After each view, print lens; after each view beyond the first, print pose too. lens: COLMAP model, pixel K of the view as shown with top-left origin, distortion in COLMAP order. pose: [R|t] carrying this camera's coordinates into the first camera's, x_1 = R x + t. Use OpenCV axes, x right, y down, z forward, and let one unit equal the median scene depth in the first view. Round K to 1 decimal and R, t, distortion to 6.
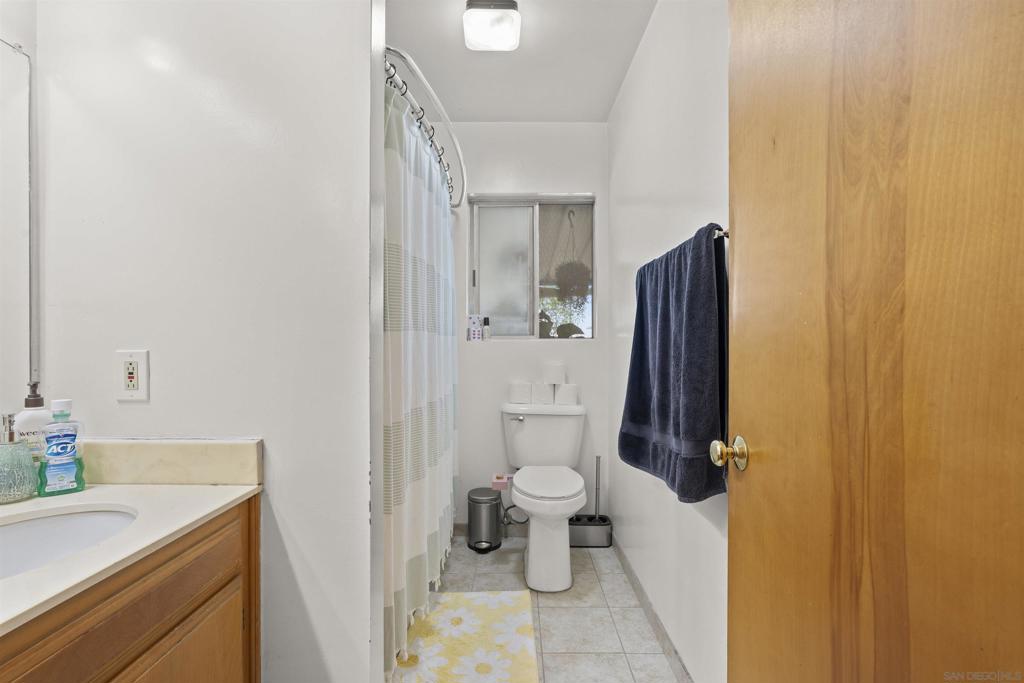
lens RADIAL K [[463.6, 0, 510.0], [0, 463.6, 334.9], [0, 0, 1]] dist [-0.016556, 0.009348]
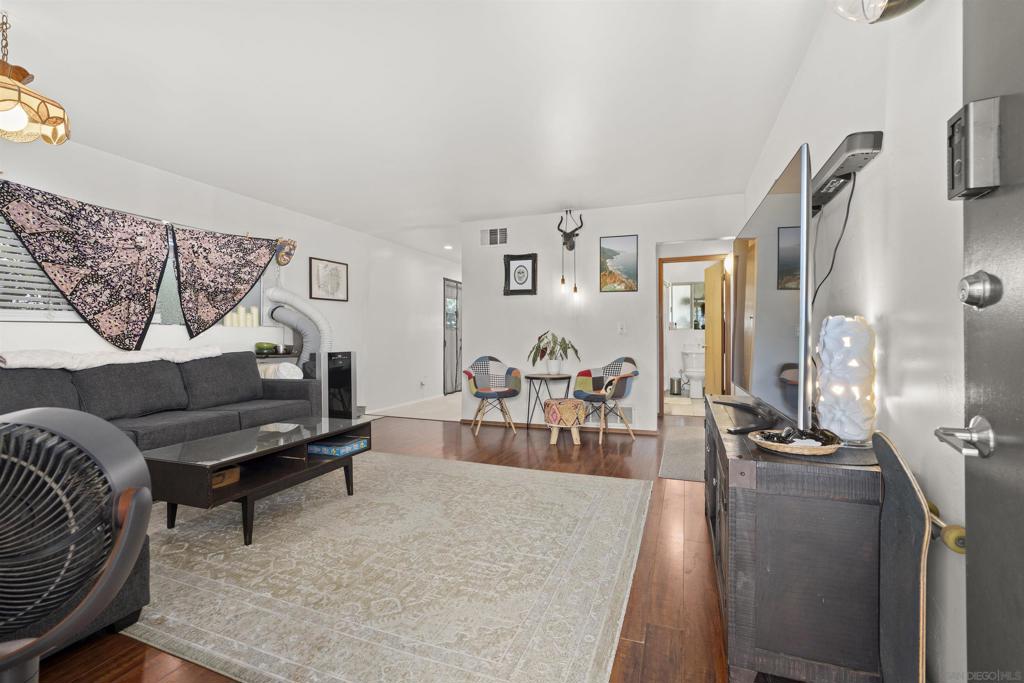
lens RADIAL K [[463.6, 0, 510.0], [0, 463.6, 334.9], [0, 0, 1]] dist [-0.016556, 0.009348]
pose [[0.944293, 0.000040, -0.329105, -0.072503], [0.004111, 0.999921, 0.011918, 0.001928], [0.329079, -0.012607, 0.944218, -2.098355]]
